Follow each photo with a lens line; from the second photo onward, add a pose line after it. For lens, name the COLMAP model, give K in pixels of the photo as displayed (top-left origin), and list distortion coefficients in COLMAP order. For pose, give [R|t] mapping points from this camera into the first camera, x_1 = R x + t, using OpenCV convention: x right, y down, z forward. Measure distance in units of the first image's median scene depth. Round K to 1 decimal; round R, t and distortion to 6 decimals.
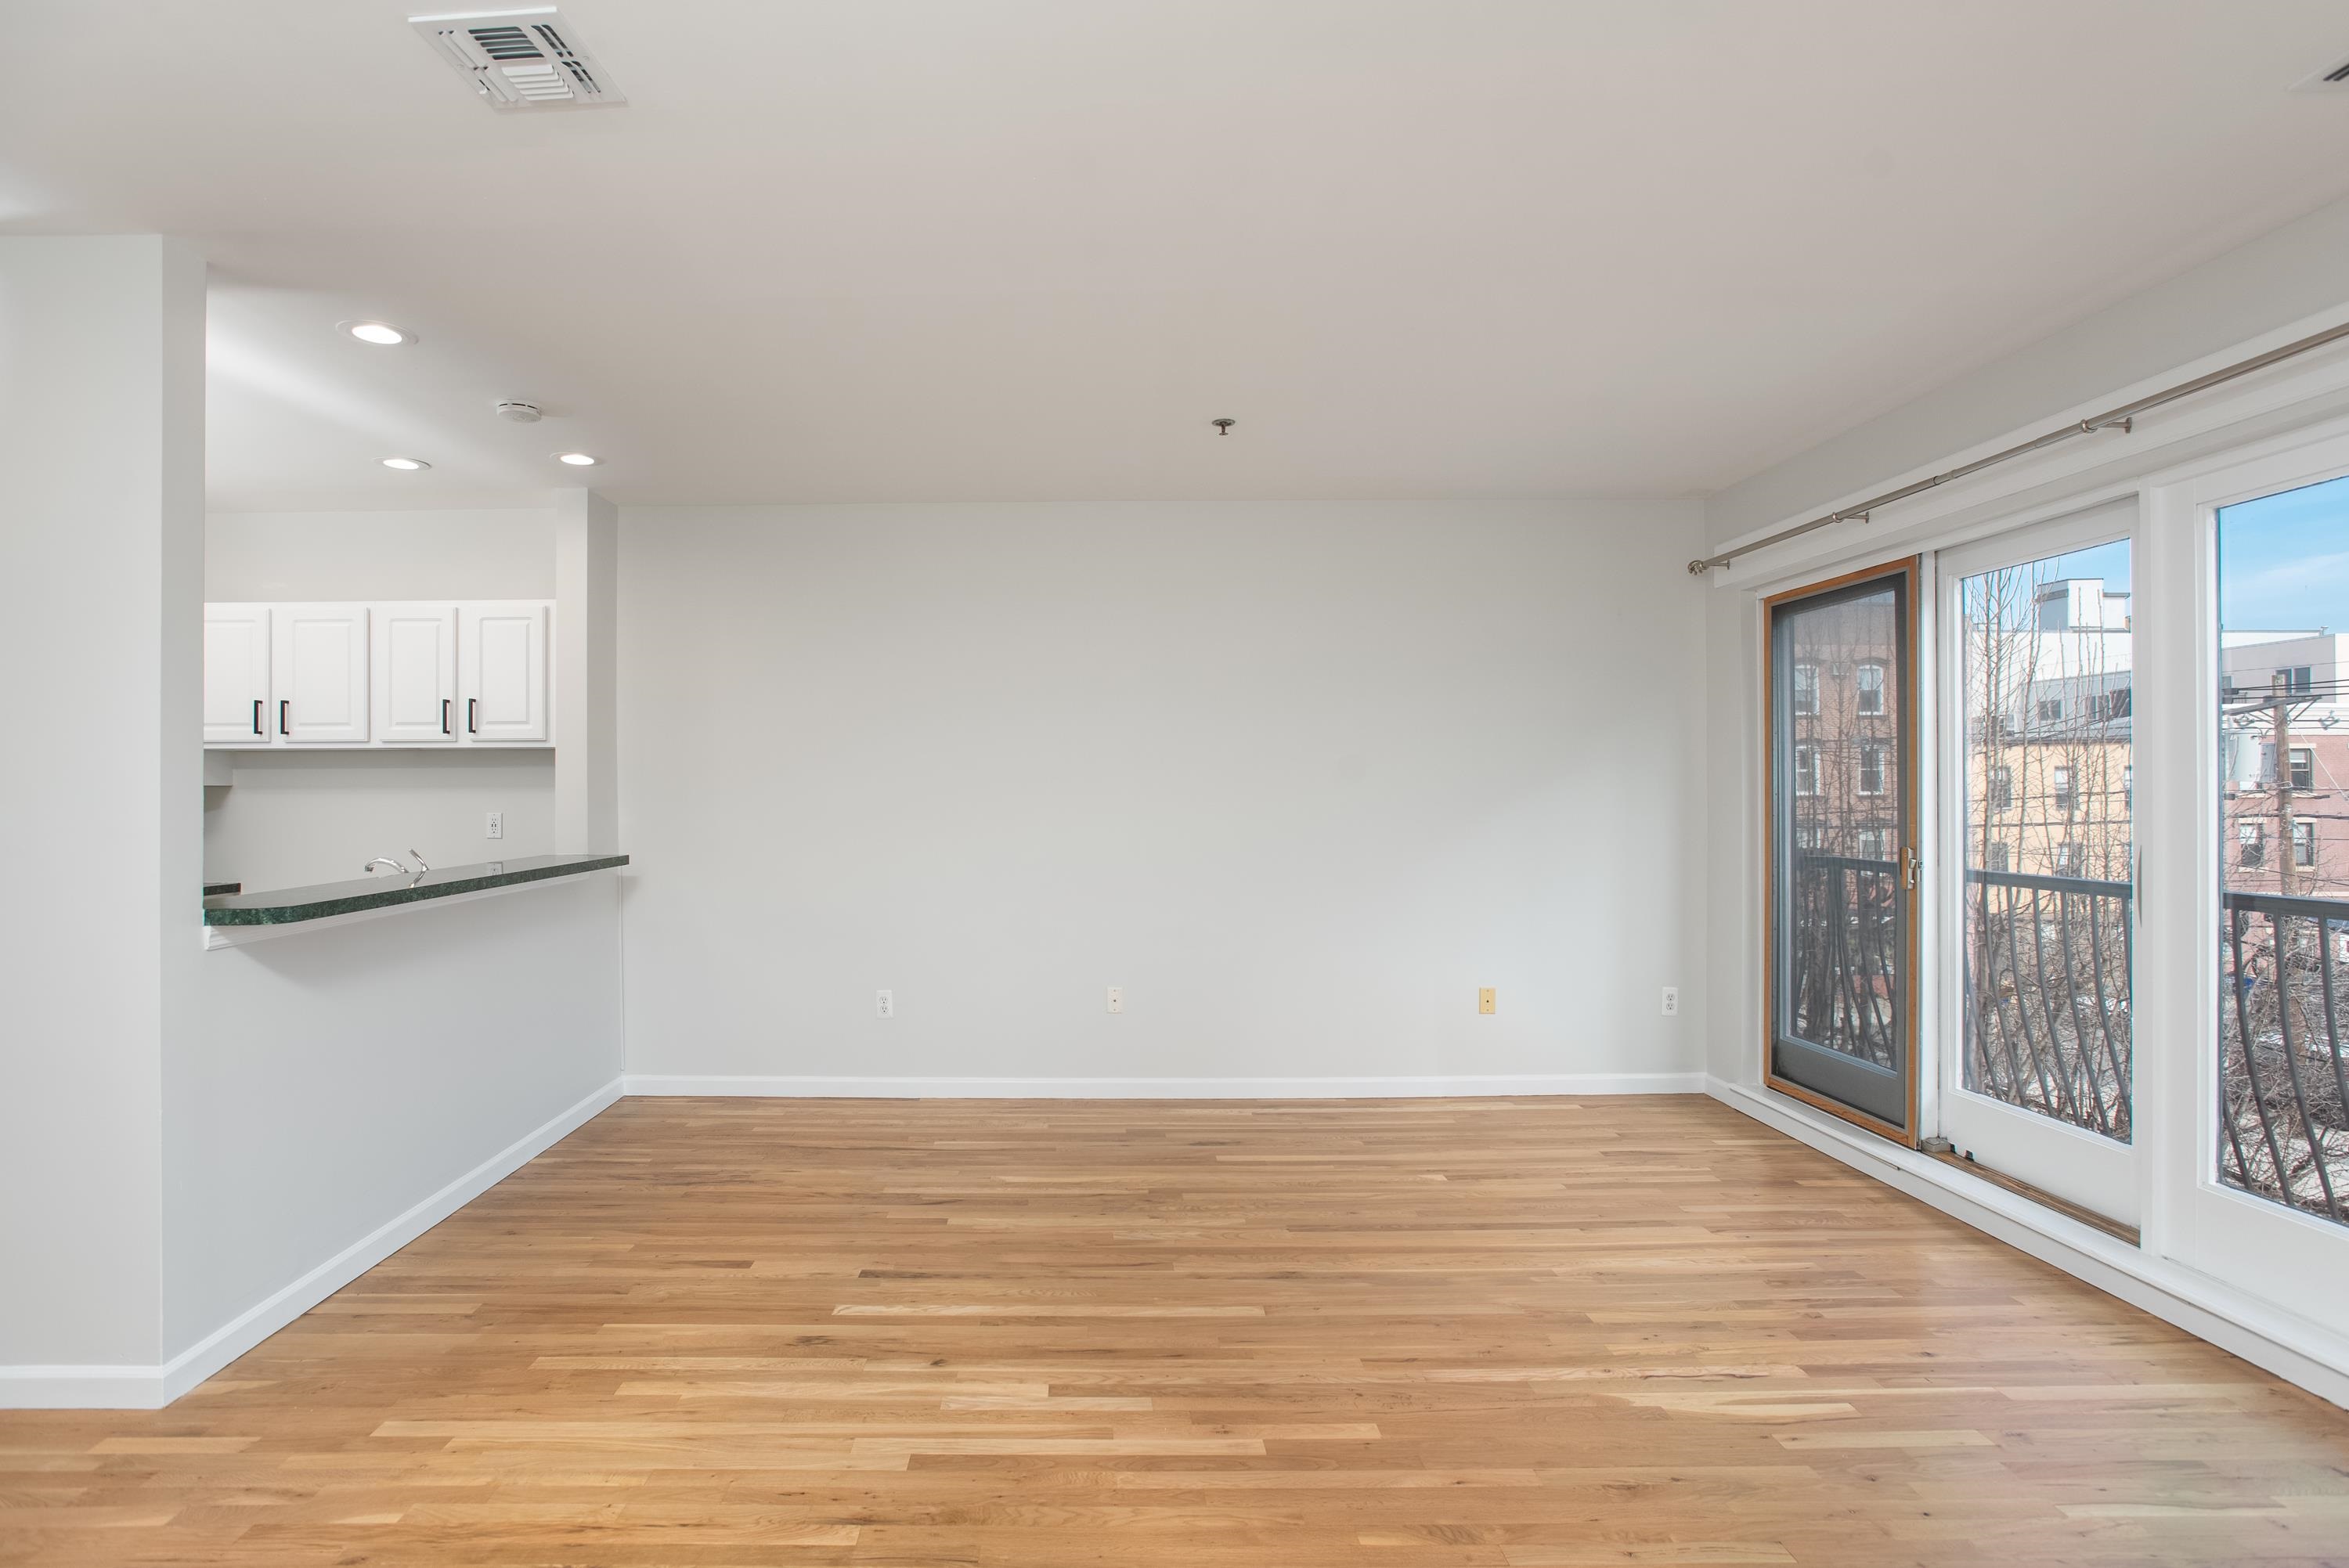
lens RADIAL K [[1190.1, 0, 1070.6], [0, 1190.1, 778.4], [0, 0, 1]] dist [-0.021482, 0.000339]
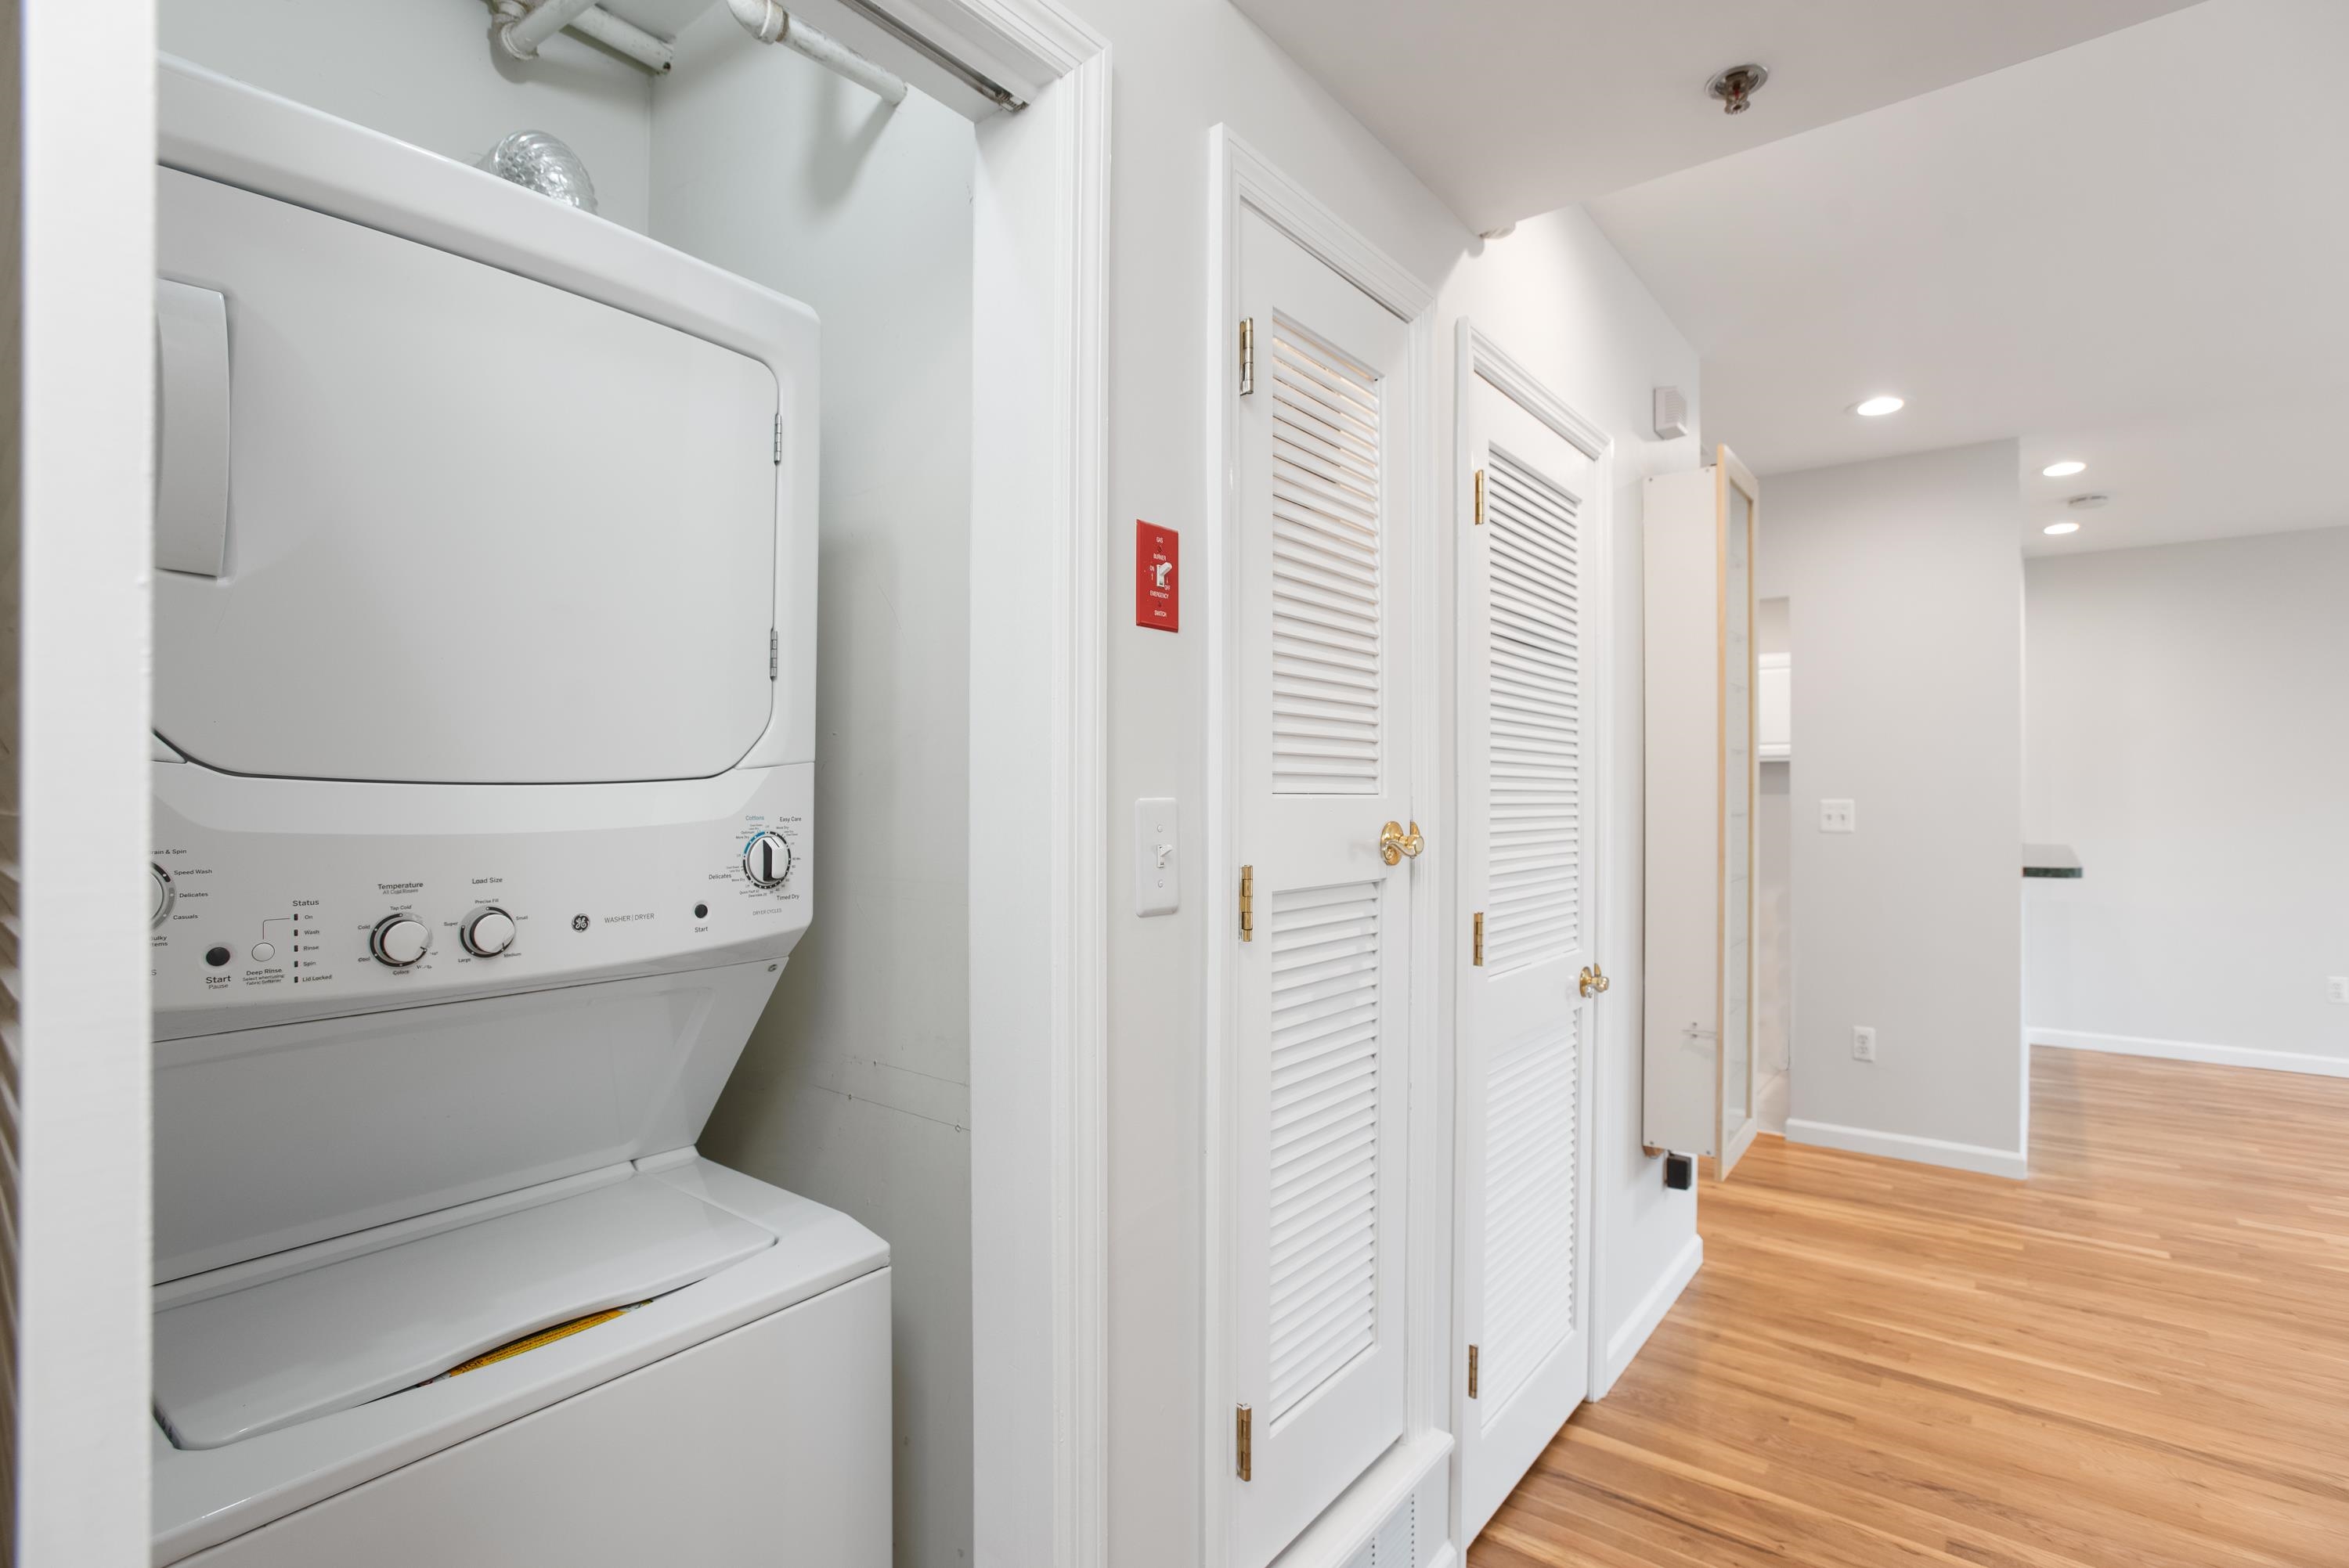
lens RADIAL K [[1128.0, 0, 1174.5], [0, 1128.0, 784.0], [0, 0, 1]] dist [-0.052283, 0.023422]
pose [[0.798828, 0.005588, -0.601534, -0.703017], [-0.005973, 0.999981, 0.001358, 0.005694], [0.601530, 0.002508, 0.798846, -0.773736]]
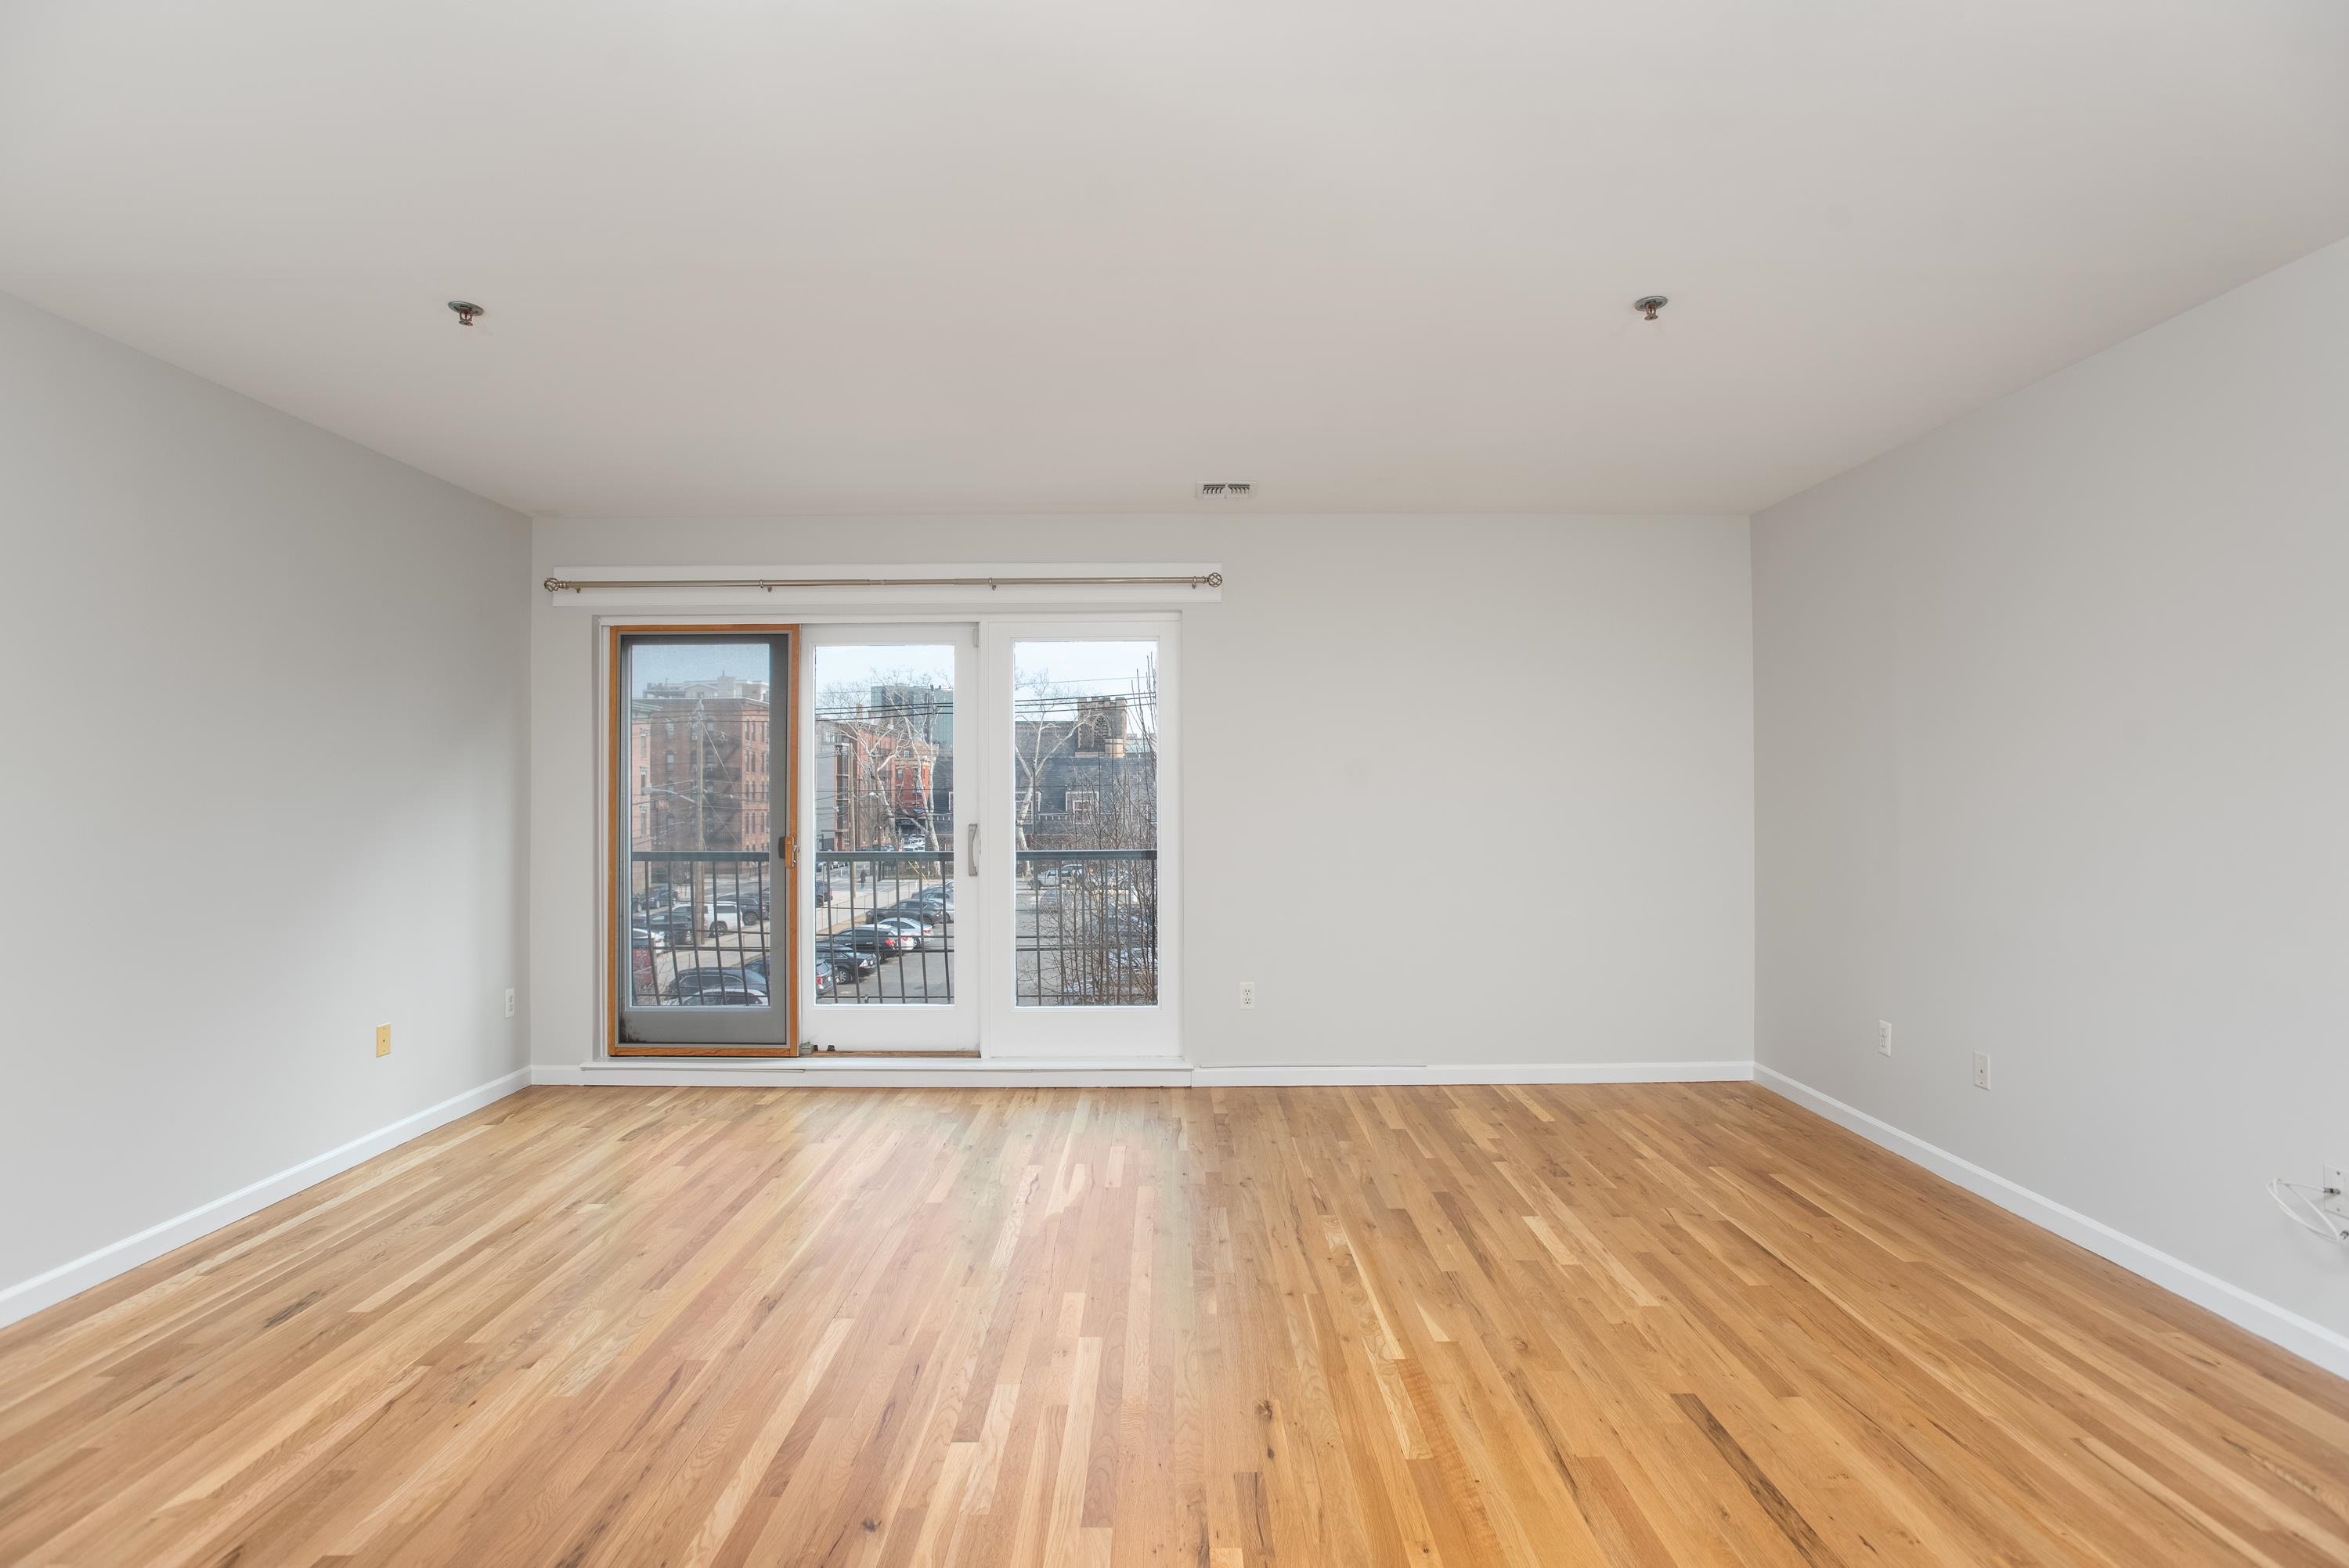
lens RADIAL K [[1128.0, 0, 1174.5], [0, 1128.0, 784.0], [0, 0, 1]] dist [-0.052283, 0.023422]
pose [[-0.023182, 0.014394, 0.999628, -0.788452], [-0.006308, 0.999874, -0.014544, 0.017597], [-0.999711, -0.006643, -0.023088, 0.767290]]
